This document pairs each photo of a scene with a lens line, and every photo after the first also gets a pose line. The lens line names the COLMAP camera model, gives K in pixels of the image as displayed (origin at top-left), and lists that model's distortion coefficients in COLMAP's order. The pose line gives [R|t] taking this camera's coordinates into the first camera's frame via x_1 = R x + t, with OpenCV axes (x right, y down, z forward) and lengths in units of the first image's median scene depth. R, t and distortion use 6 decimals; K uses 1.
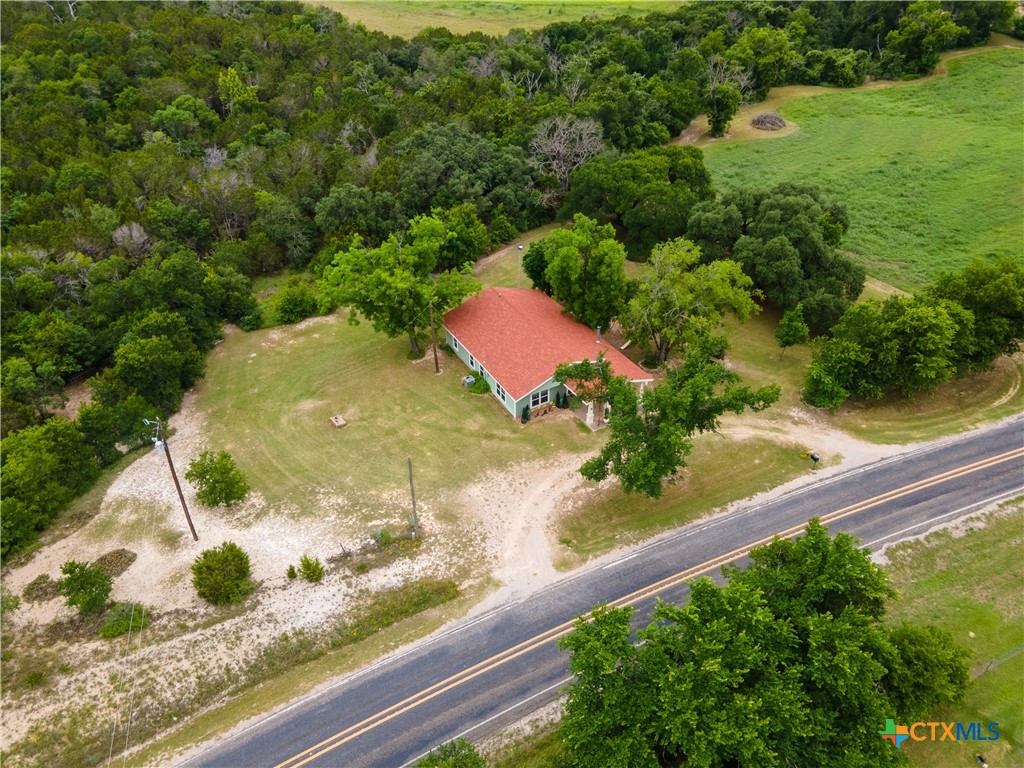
lens RADIAL K [[750.4, 0, 514.9], [0, 750.4, 383.9], [0, 0, 1]] dist [0.016005, 0.049950]
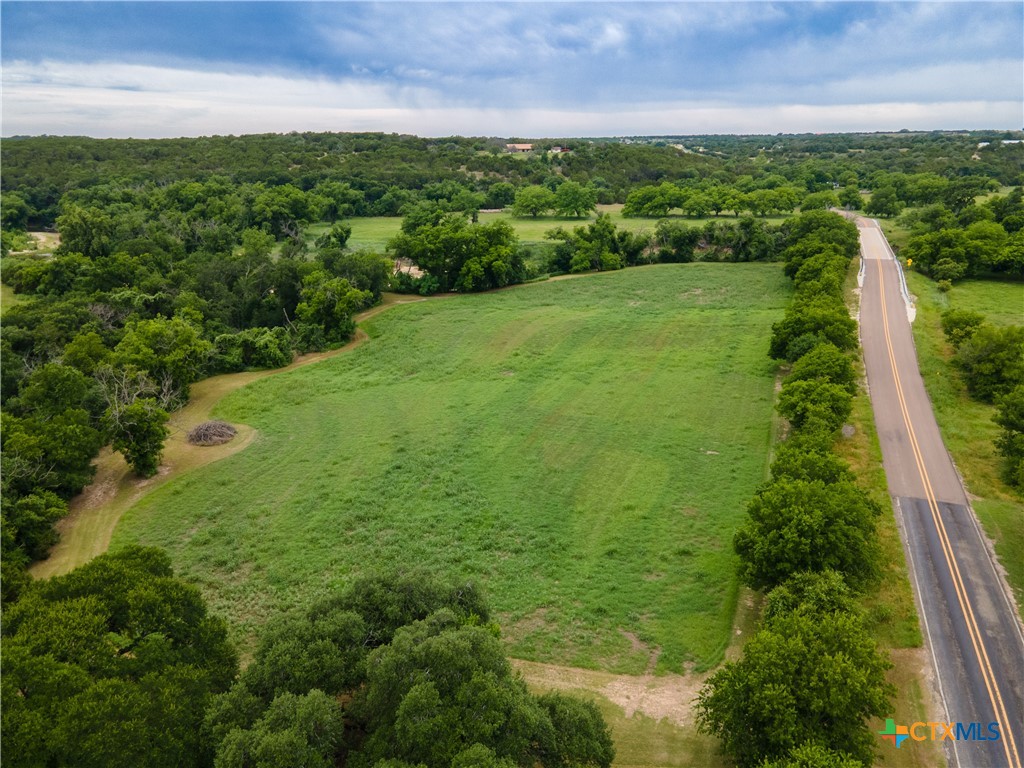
lens RADIAL K [[750.4, 0, 514.9], [0, 750.4, 383.9], [0, 0, 1]] dist [0.016005, 0.049950]
pose [[0.702774, -0.206280, 0.680850, 0.141271], [0.415381, 0.895942, -0.157309, -0.367272], [-0.577553, 0.393365, 0.715330, 0.710888]]
